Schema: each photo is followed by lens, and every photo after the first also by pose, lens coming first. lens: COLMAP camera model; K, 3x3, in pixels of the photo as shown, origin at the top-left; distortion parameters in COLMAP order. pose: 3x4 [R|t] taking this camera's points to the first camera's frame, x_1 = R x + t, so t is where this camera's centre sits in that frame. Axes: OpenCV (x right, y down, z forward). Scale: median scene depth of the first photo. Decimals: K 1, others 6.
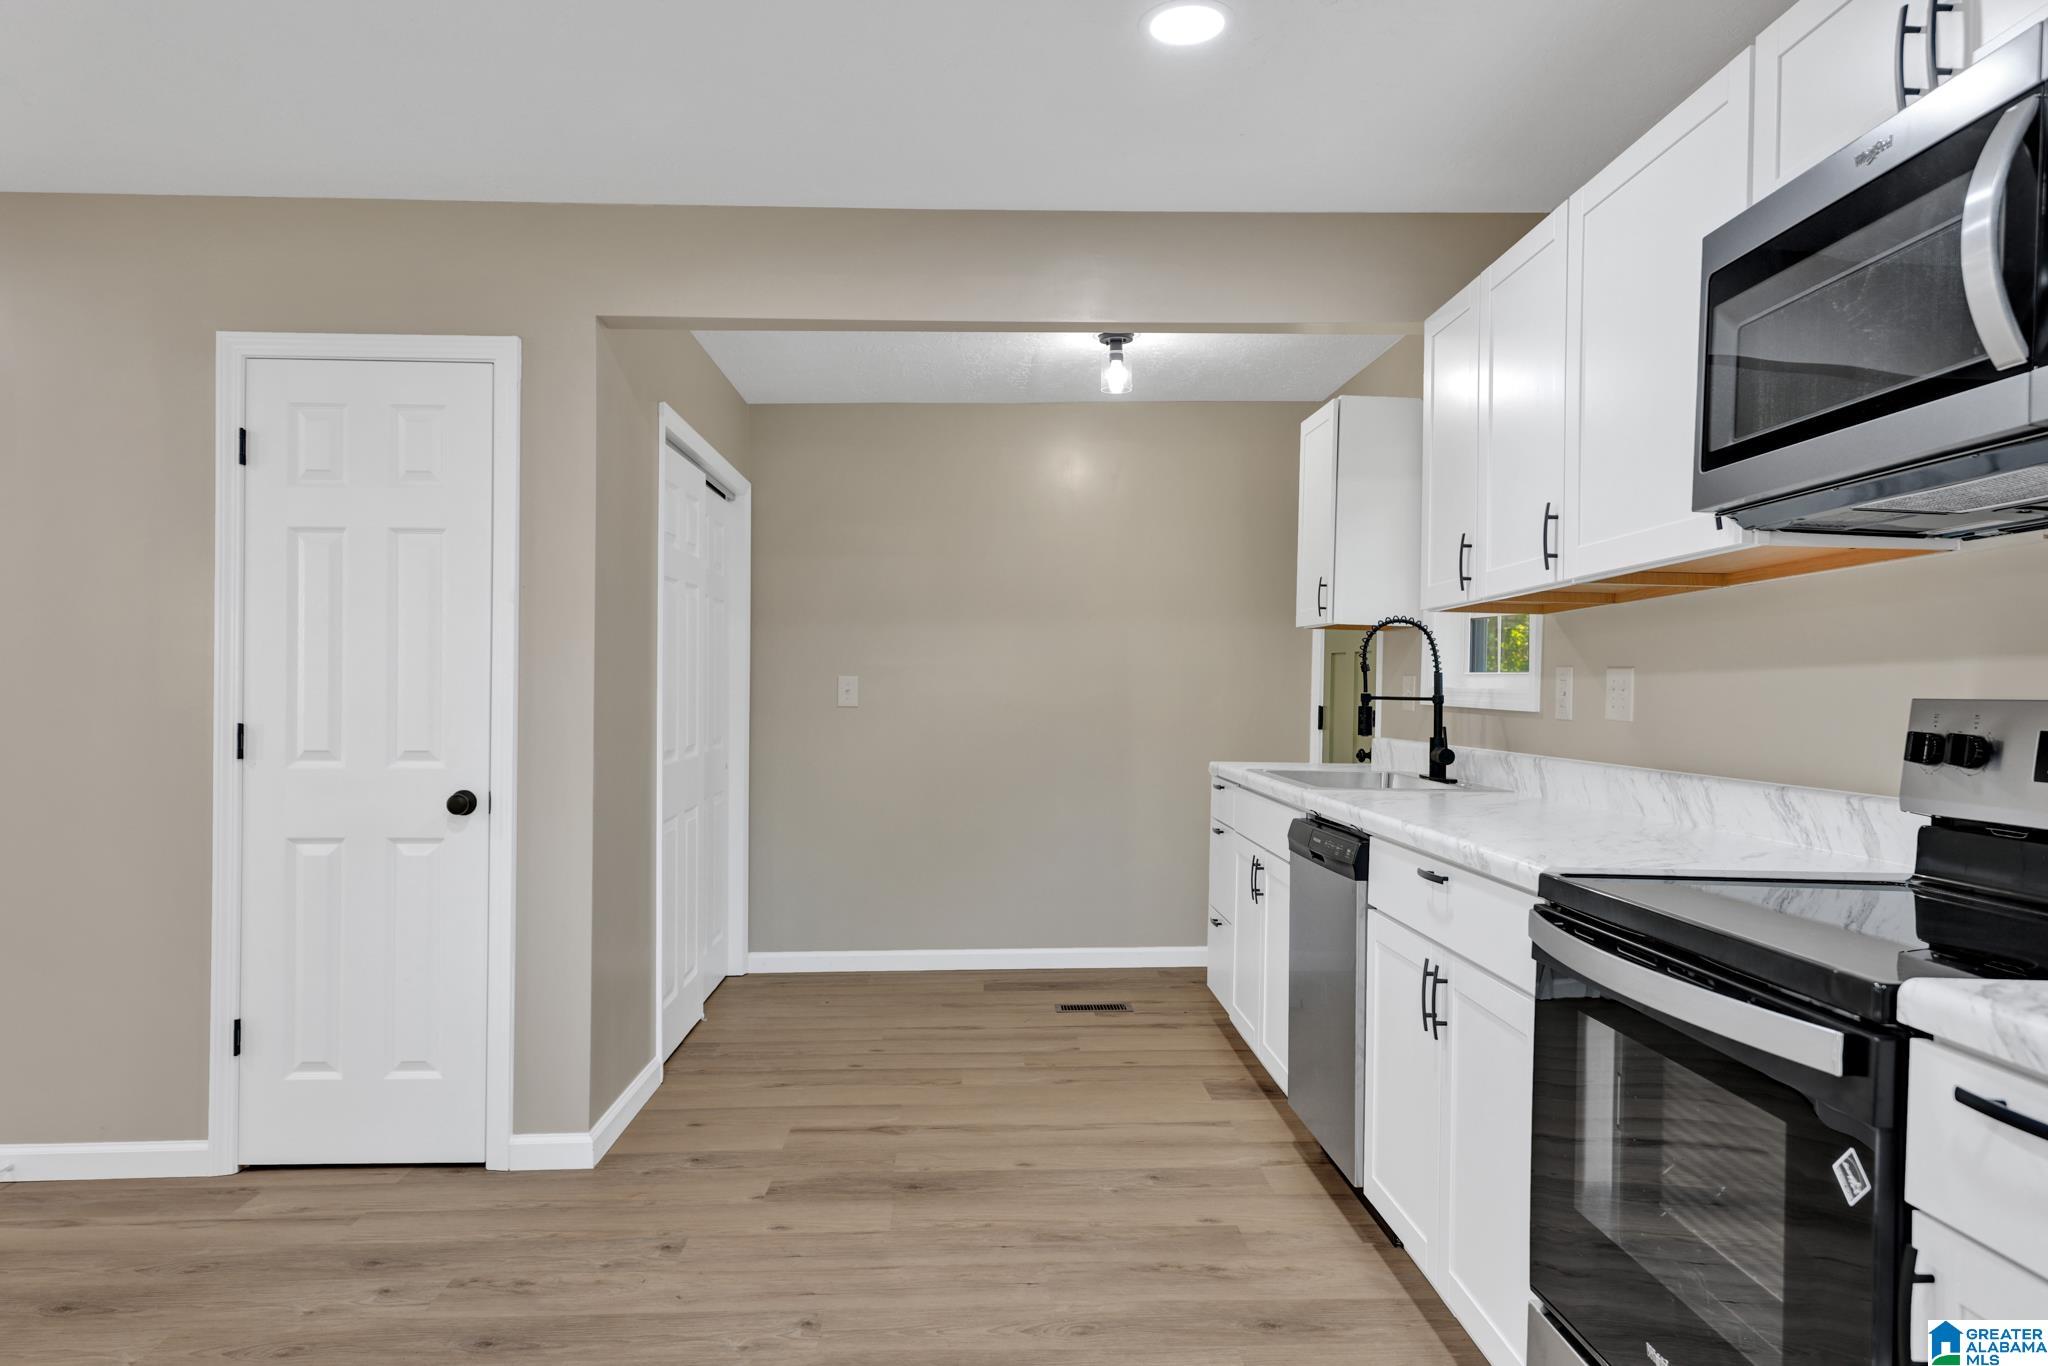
lens RADIAL K [[1329.5, 0, 1018.5], [0, 1329.5, 679.8], [0, 0, 1]] dist [0.016761, -0.001435]
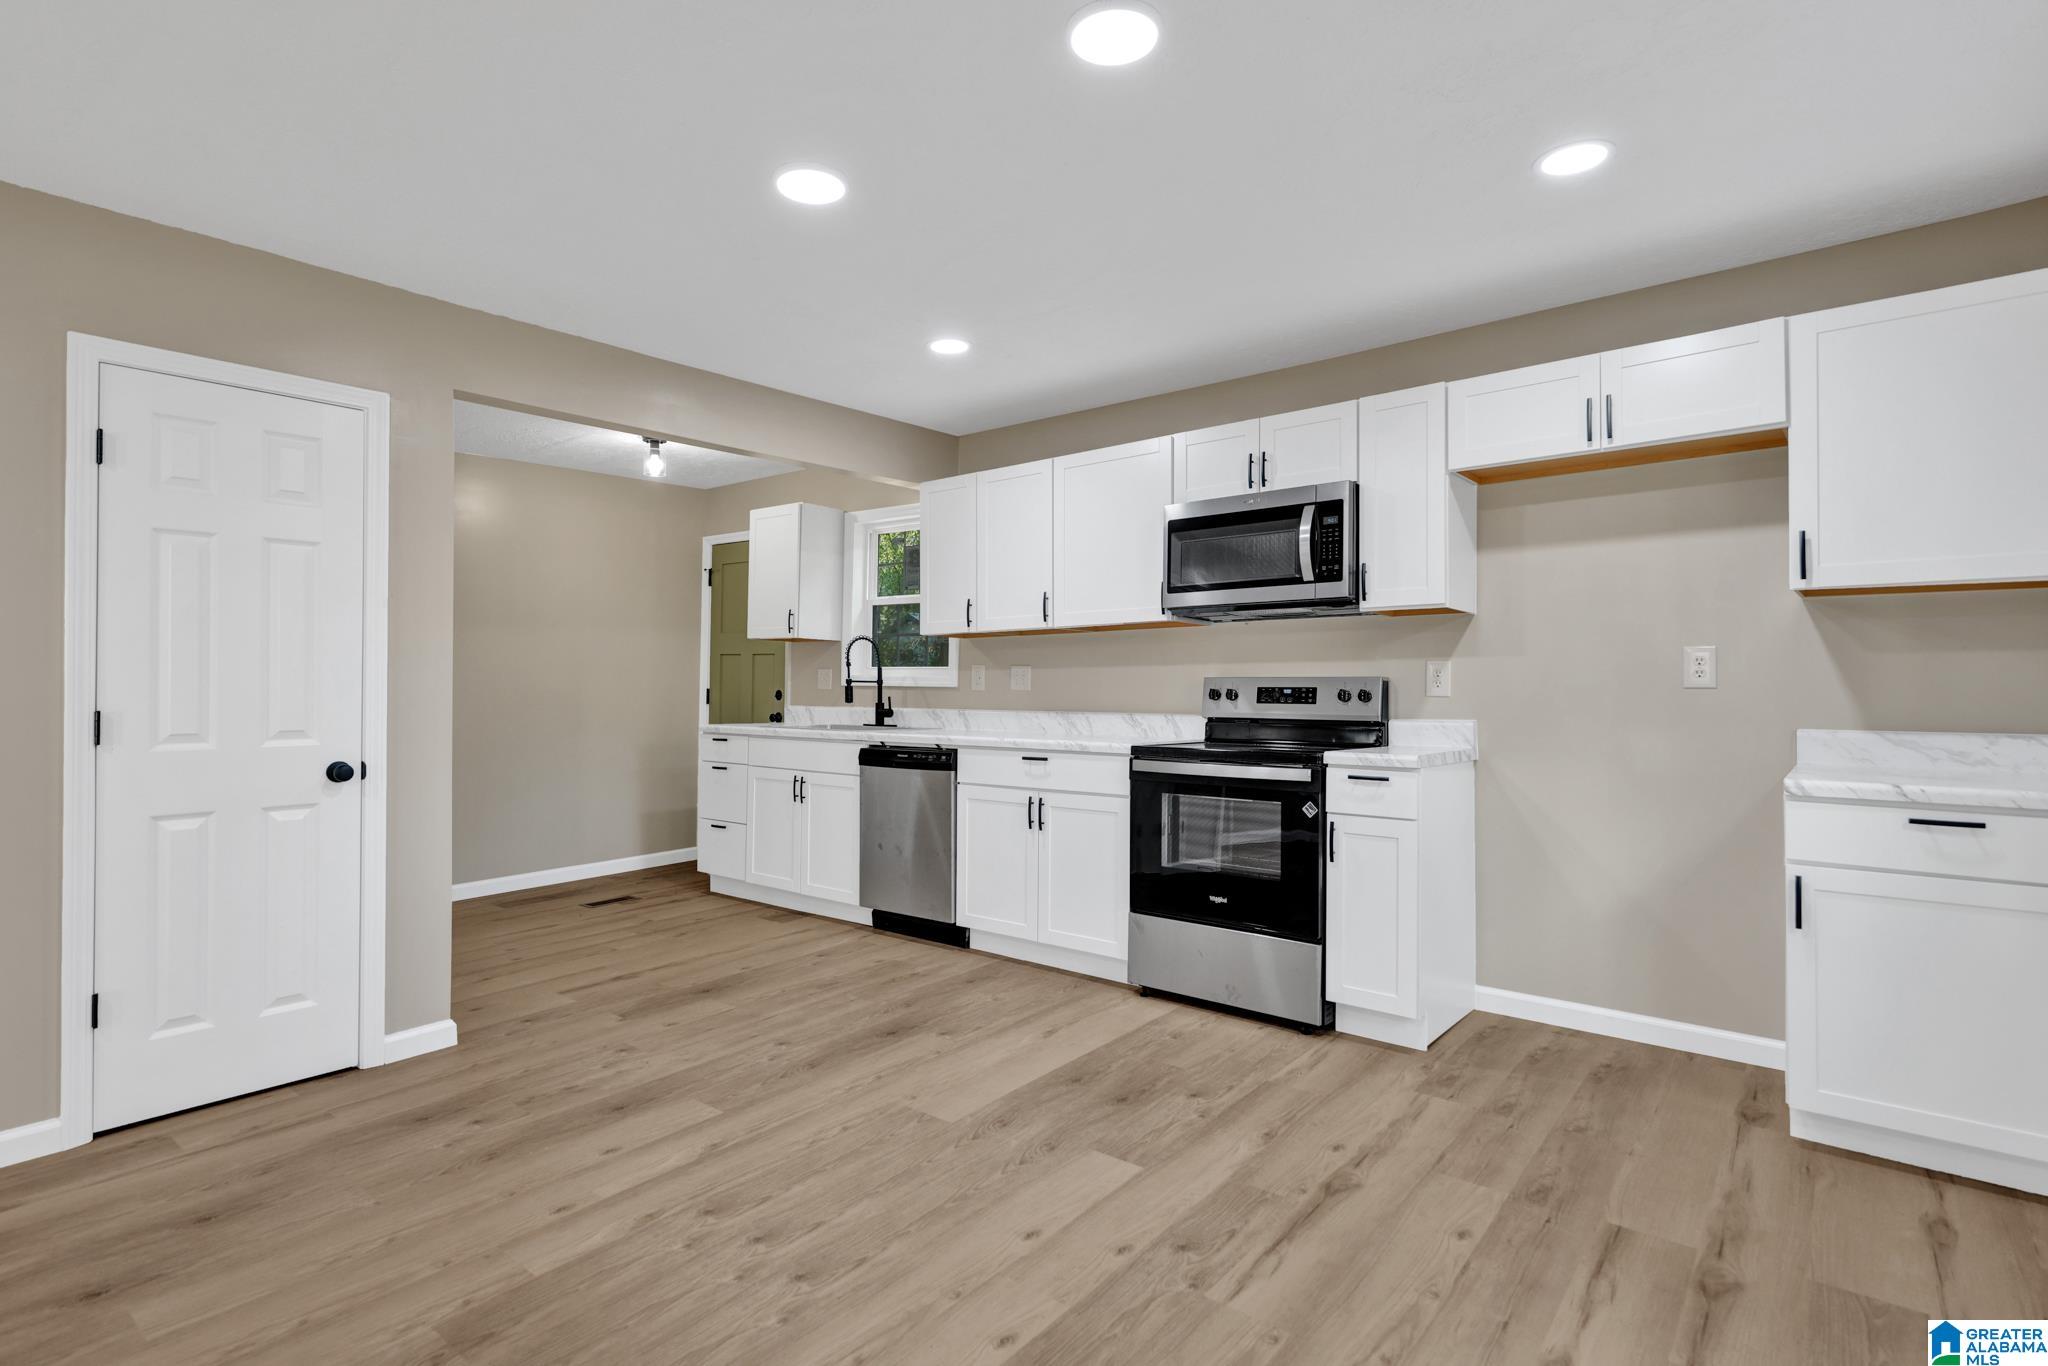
lens RADIAL K [[988.5, 0, 1047.3], [0, 988.5, 680.6], [0, 0, 1]] dist [0.009123, -0.001176]
pose [[0.654268, -0.006095, 0.756239, -0.681551], [0.000182, 0.999969, 0.007902, 0.002651], [-0.756263, -0.005032, 0.654248, -0.071587]]
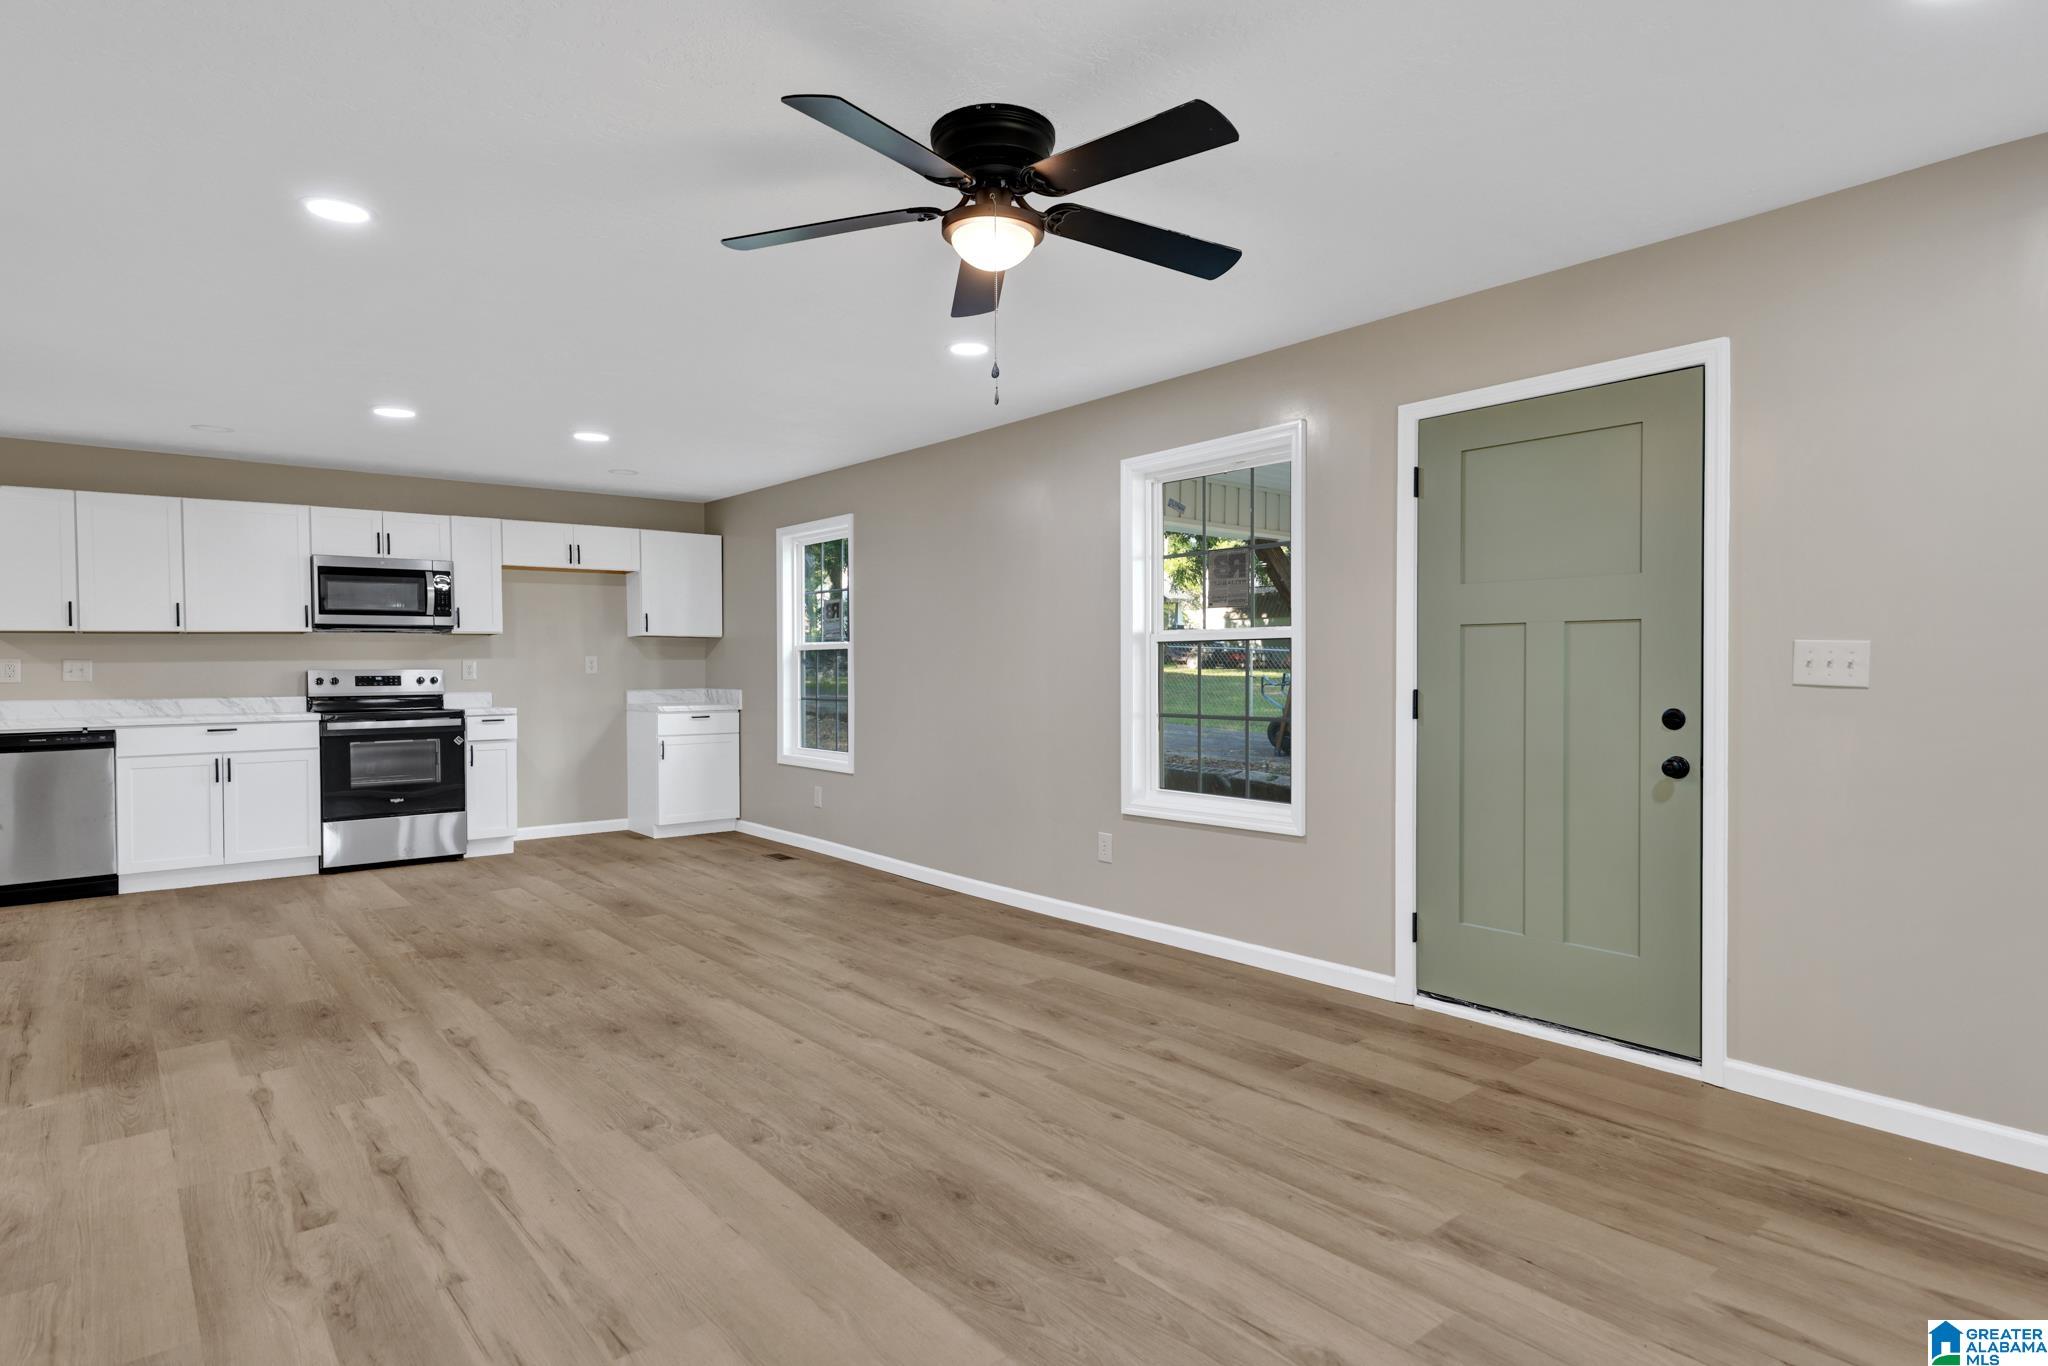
lens RADIAL K [[1119.9, 0, 1046.3], [0, 1119.9, 679.1], [0, 0, 1]] dist [0.017000, -0.004273]
pose [[-0.626739, -0.008790, 0.779180, -2.072340], [-0.001733, 0.999950, 0.009887, 0.002750], [-0.779228, 0.004846, -0.626722, 0.830047]]
